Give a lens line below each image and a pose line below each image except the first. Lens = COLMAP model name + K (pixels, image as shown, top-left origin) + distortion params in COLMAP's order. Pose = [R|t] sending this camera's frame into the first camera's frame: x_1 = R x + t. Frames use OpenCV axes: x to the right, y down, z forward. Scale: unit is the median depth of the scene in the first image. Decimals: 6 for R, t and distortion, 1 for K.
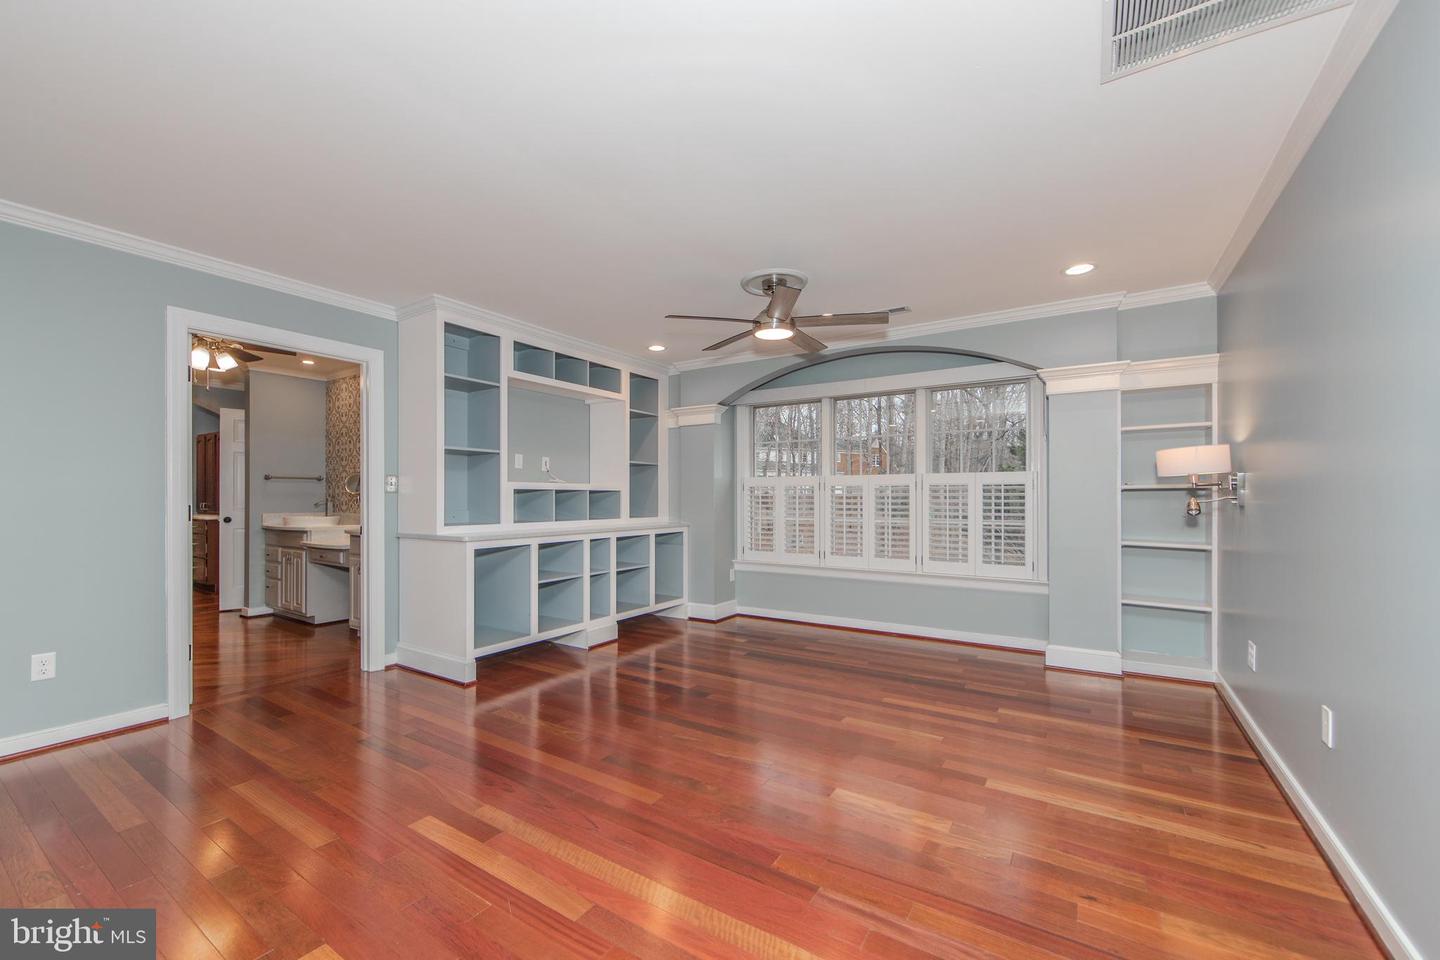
lens RADIAL K [[586.2, 0, 715.2], [0, 586.2, 492.4], [0, 0, 1]] dist [-0.000469, 0.000317]
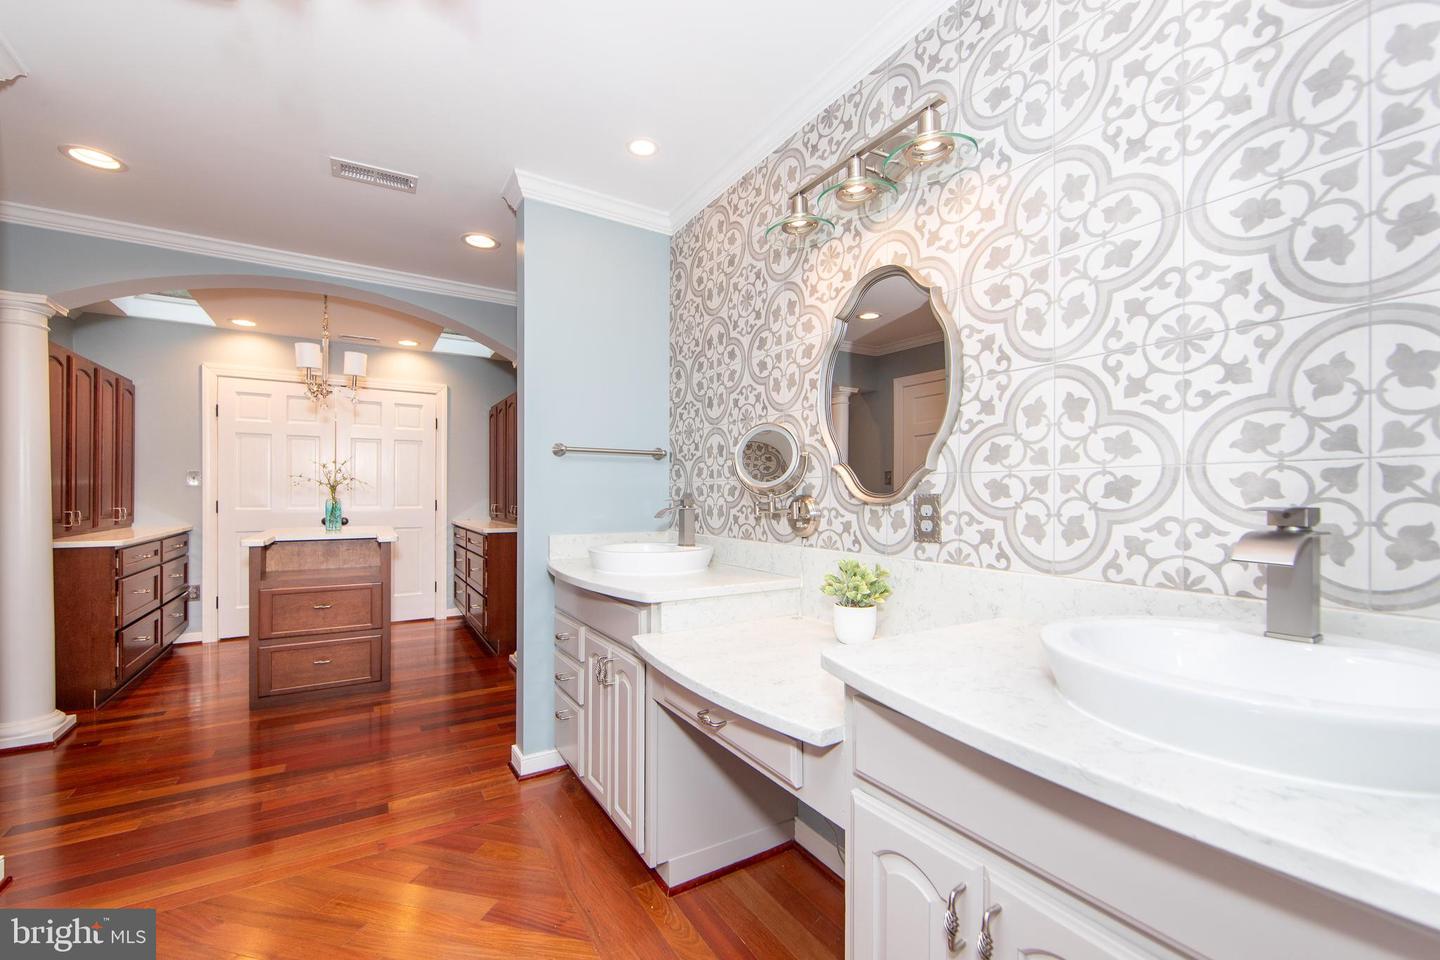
lens RADIAL K [[586.2, 0, 718.5], [0, 586.2, 484.1], [0, 0, 1]] dist [-0.000469, 0.000317]
pose [[0.906578, 0.000028, -0.422039, -0.463823], [0.000065, 1.000000, 0.000206, -0.001149], [0.422039, -0.000214, 0.906578, 0.639962]]
